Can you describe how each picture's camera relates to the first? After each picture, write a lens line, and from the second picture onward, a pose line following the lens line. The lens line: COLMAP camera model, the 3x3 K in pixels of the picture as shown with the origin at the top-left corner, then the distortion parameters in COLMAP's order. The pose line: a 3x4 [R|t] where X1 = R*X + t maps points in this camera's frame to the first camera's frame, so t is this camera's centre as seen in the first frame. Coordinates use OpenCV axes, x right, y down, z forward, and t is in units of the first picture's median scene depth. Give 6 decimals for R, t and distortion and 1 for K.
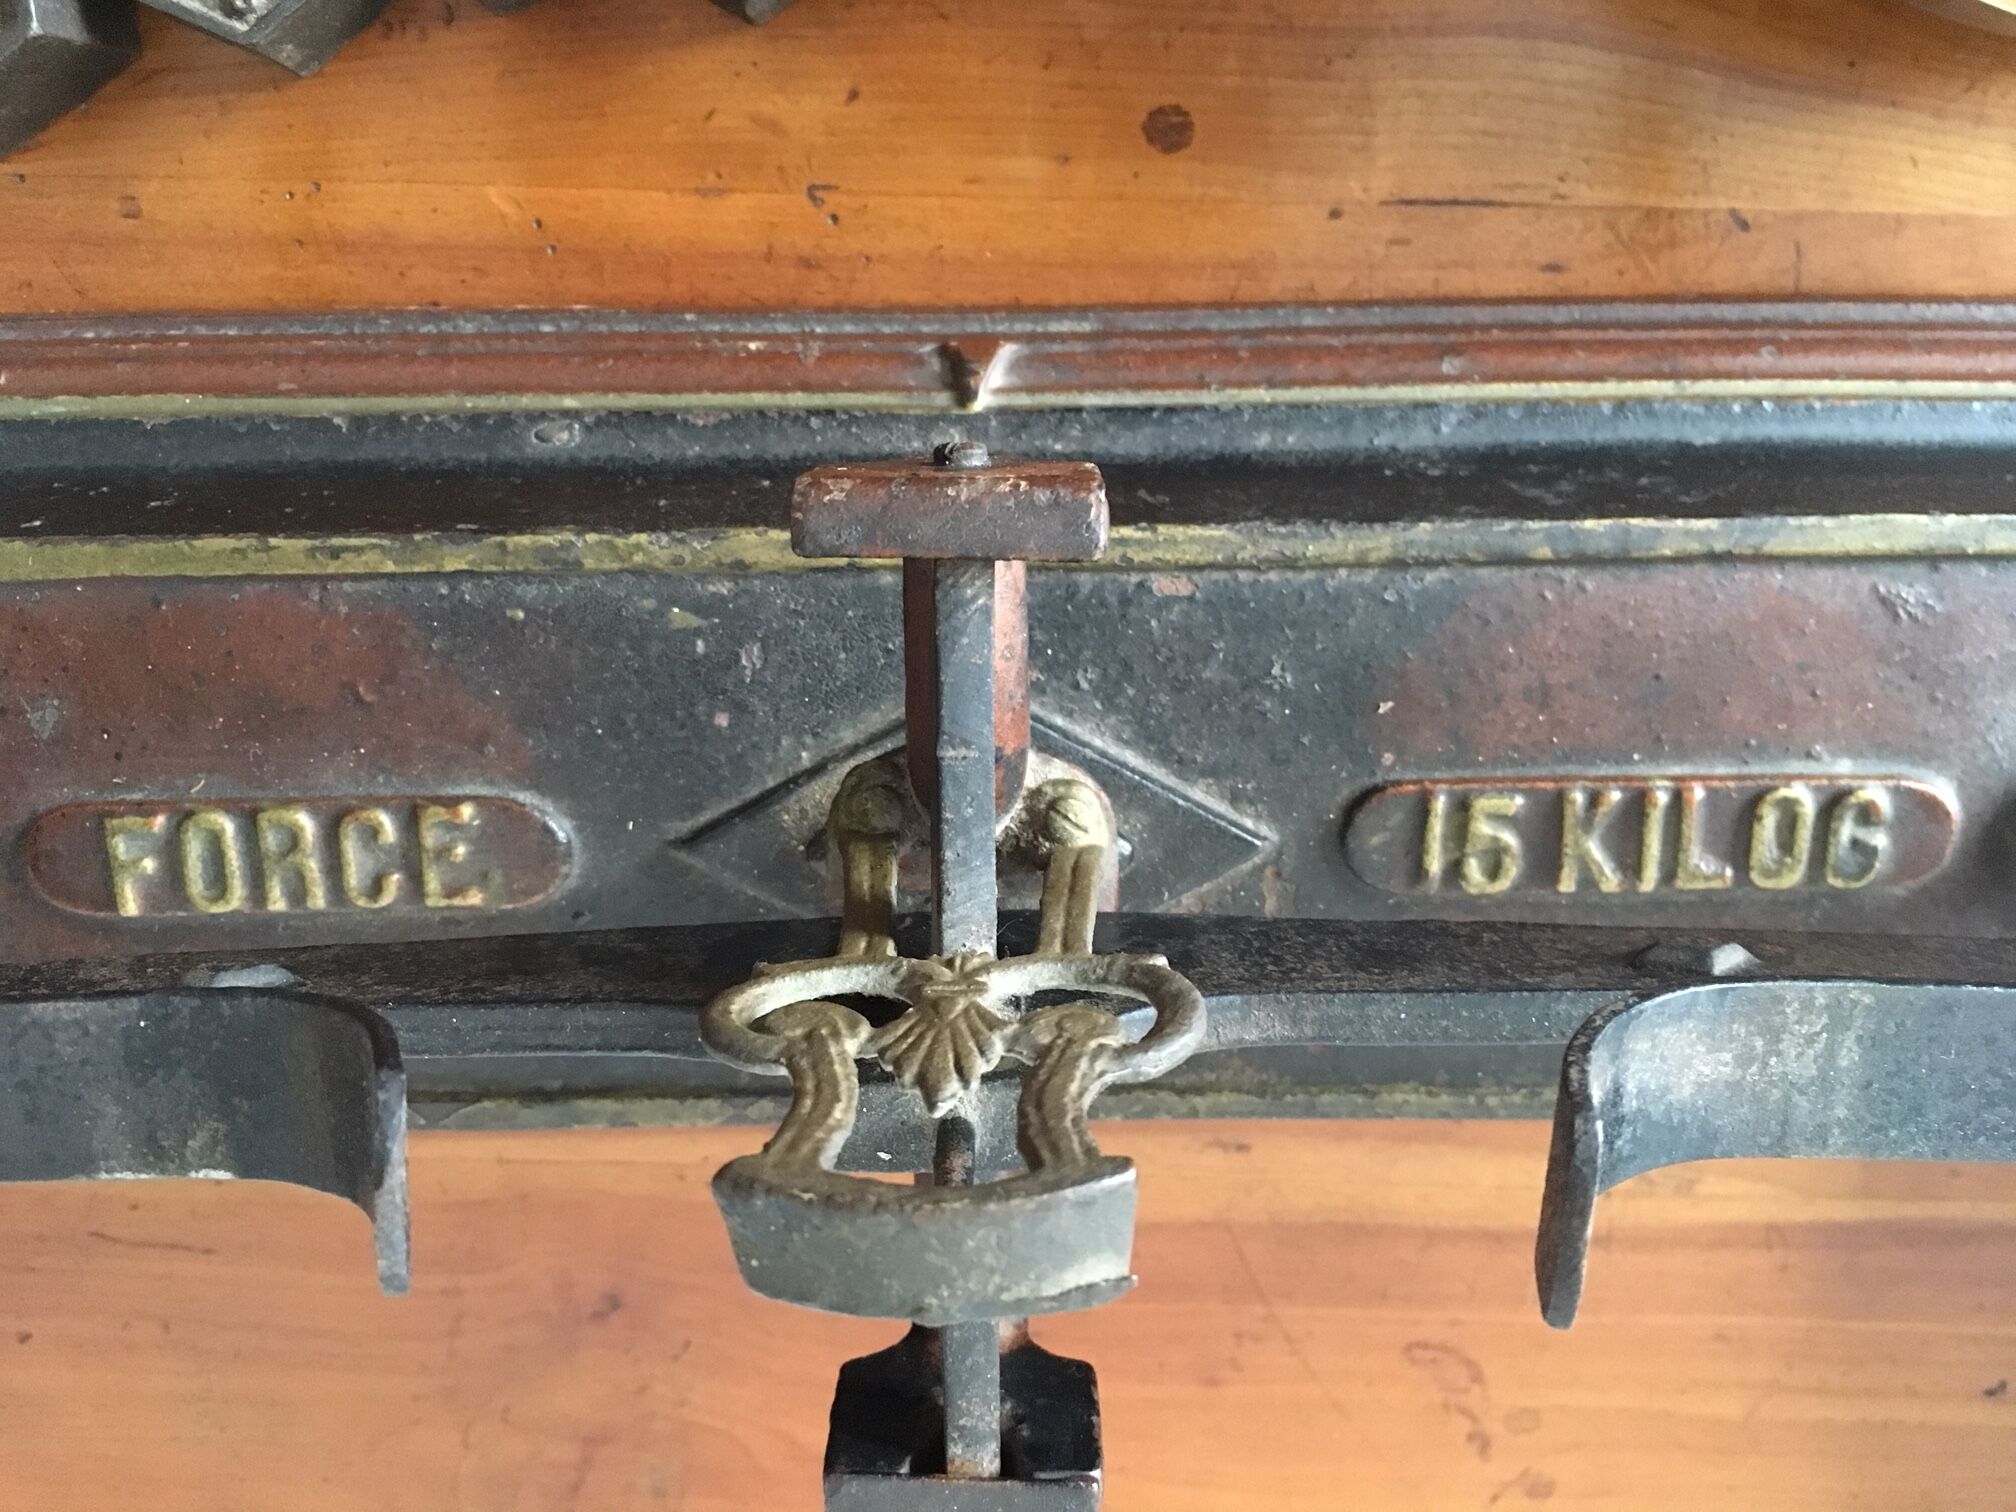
lens RADIAL K [[1819.5, 0, 1008.0], [0, 1819.5, 756.0], [0, 0, 1]] dist [0.088194, -0.142895]
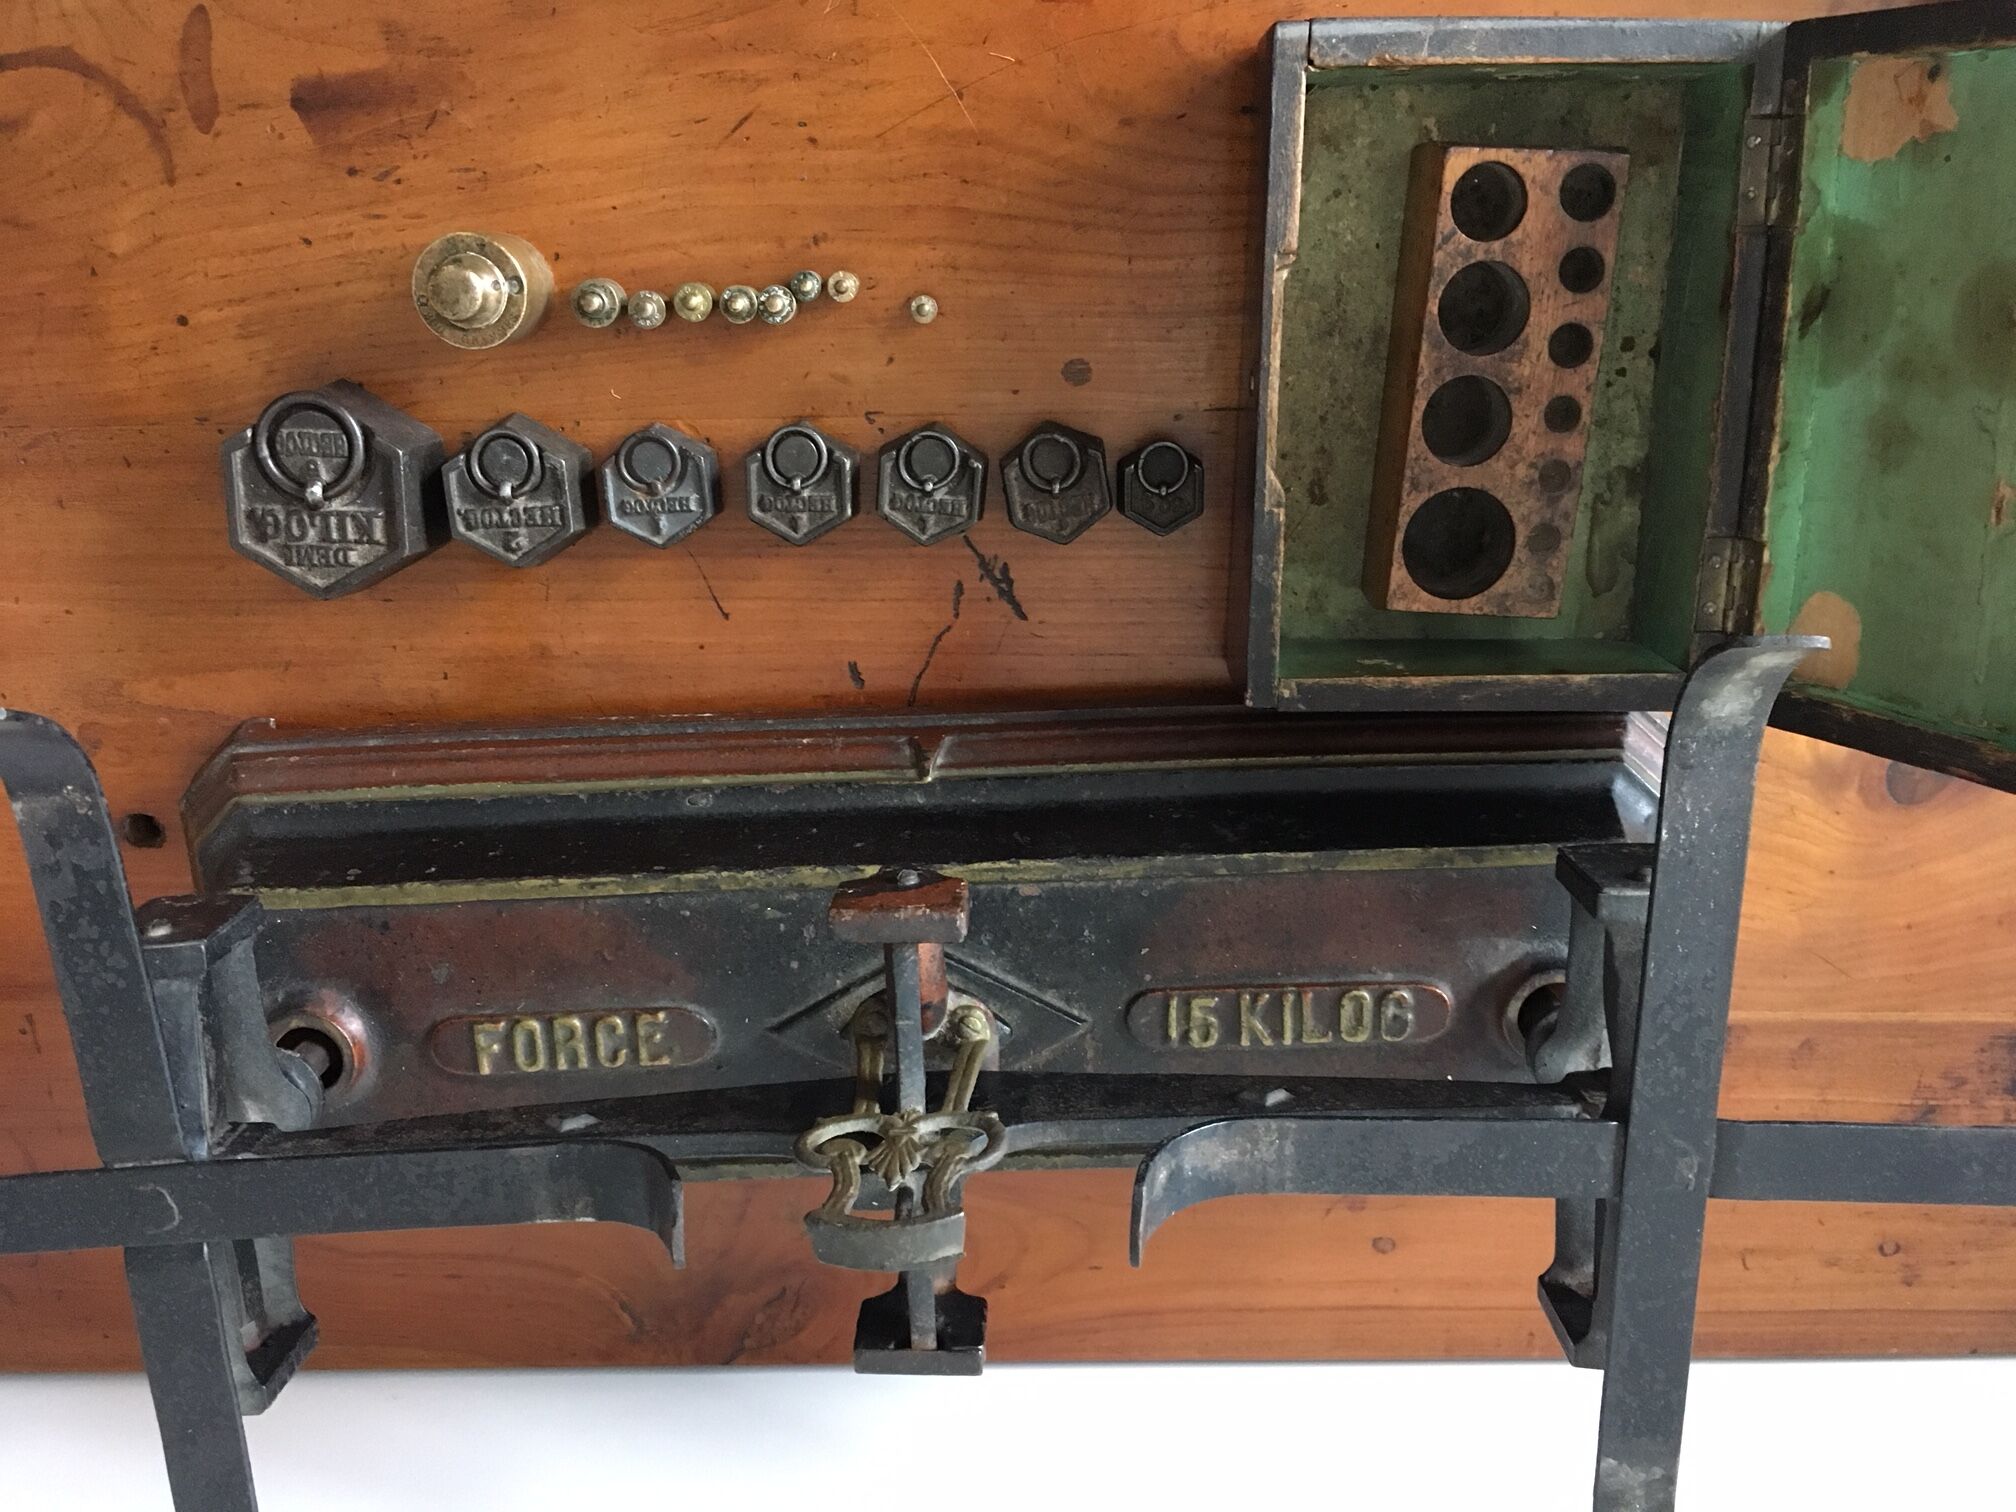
lens RADIAL K [[1819.5, 0, 1008.0], [0, 1819.5, 756.0], [0, 0, 1]] dist [0.088194, -0.142895]
pose [[0.999413, -0.024150, -0.024296, 0.115970], [0.024252, 0.999698, 0.003902, -0.238861], [0.024195, -0.004489, 0.999697, -0.885409]]
